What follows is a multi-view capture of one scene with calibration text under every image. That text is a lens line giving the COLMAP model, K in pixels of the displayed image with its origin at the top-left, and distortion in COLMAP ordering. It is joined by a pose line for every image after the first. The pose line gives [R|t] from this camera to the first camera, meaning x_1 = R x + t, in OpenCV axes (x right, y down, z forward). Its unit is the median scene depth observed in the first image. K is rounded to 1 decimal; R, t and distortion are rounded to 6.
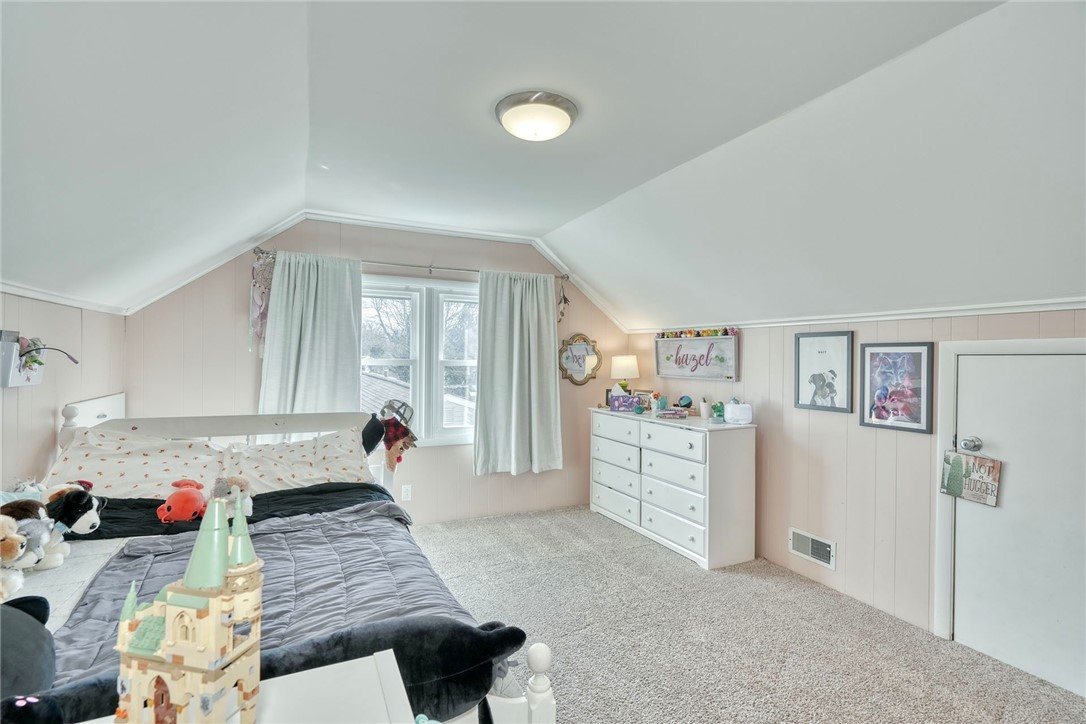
lens RADIAL K [[499.7, 0, 541.4], [0, 499.7, 359.8], [0, 0, 1]] dist [-0.004241, 0.001276]
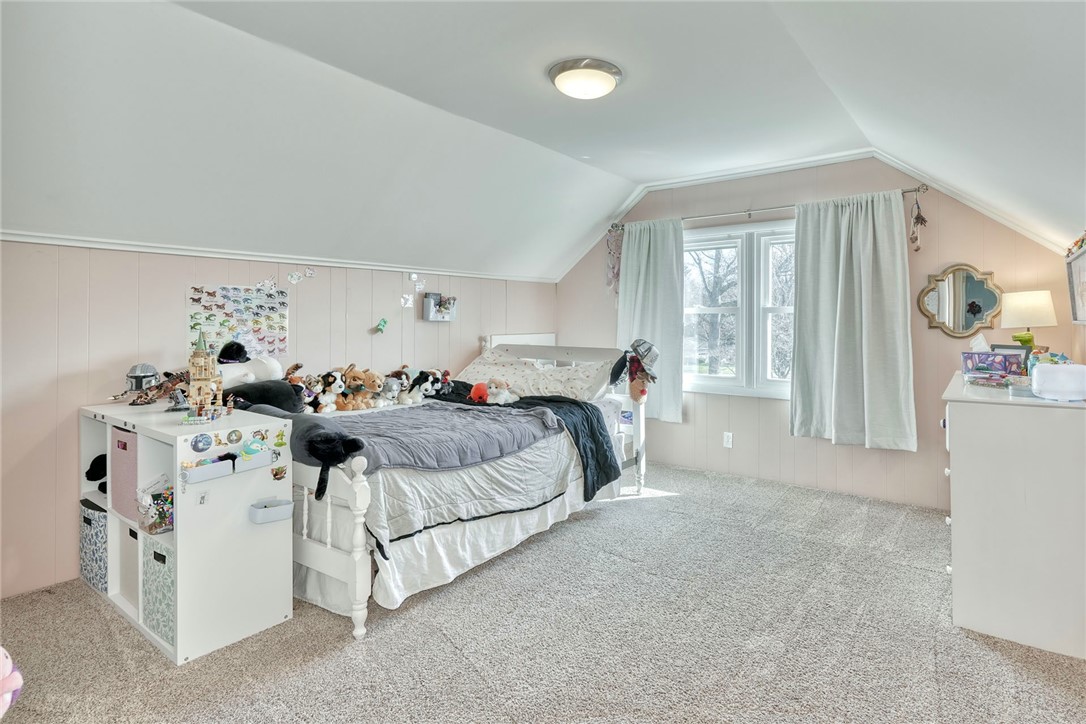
lens RADIAL K [[553.9, 0, 601.9], [0, 553.9, 319.1], [0, 0, 1]] dist [0.000280, 0.000233]
pose [[0.499707, -0.013520, -0.866089, 0.567603], [0.005775, 0.999908, -0.012276, 0.035623], [0.866175, 0.001133, 0.499739, 0.215914]]
